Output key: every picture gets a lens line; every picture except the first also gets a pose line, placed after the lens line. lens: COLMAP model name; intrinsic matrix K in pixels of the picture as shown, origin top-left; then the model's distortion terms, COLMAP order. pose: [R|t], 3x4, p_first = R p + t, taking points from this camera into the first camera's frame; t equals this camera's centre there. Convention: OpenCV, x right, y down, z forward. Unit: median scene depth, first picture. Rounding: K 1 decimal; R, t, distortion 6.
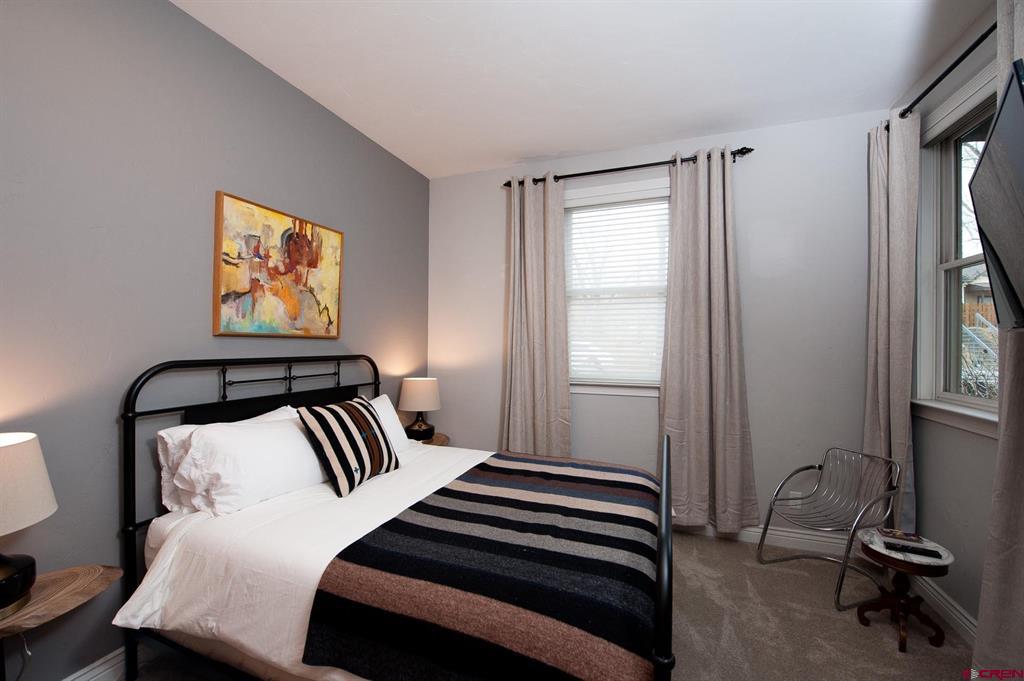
lens RADIAL K [[407.3, 0, 510.1], [0, 407.3, 343.3], [0, 0, 1]] dist [-0.016318, -0.001134]
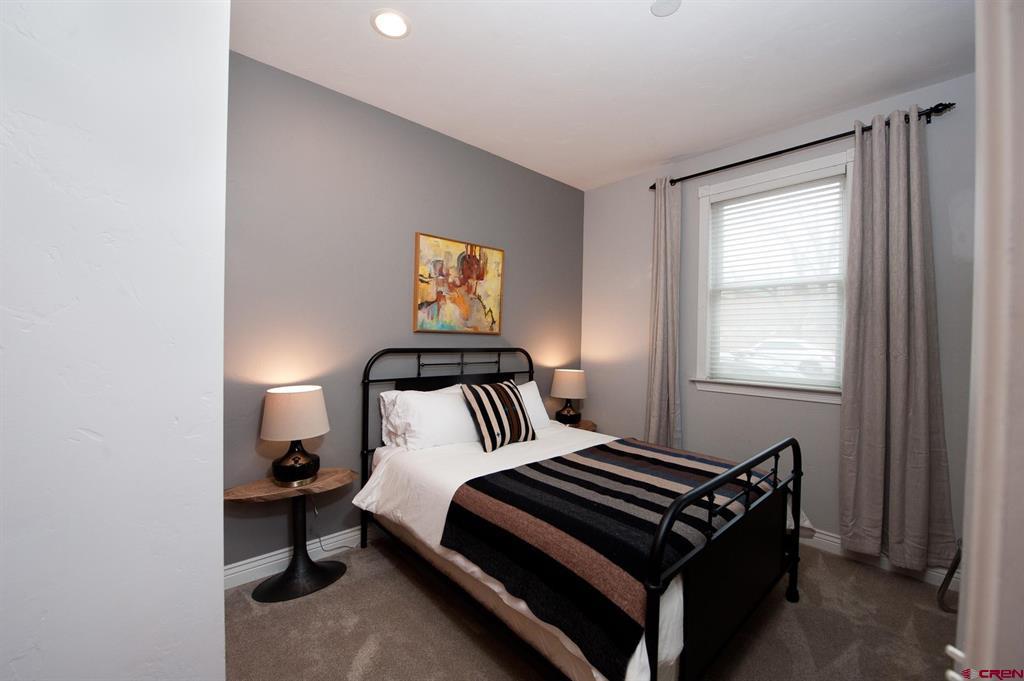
lens RADIAL K [[407.3, 0, 510.1], [0, 407.3, 343.3], [0, 0, 1]] dist [-0.016318, -0.001134]
pose [[0.892102, 0.015921, -0.451553, 0.226058], [-0.012032, 0.999862, 0.011482, 0.000650], [0.451673, -0.004810, 0.892170, -0.146307]]
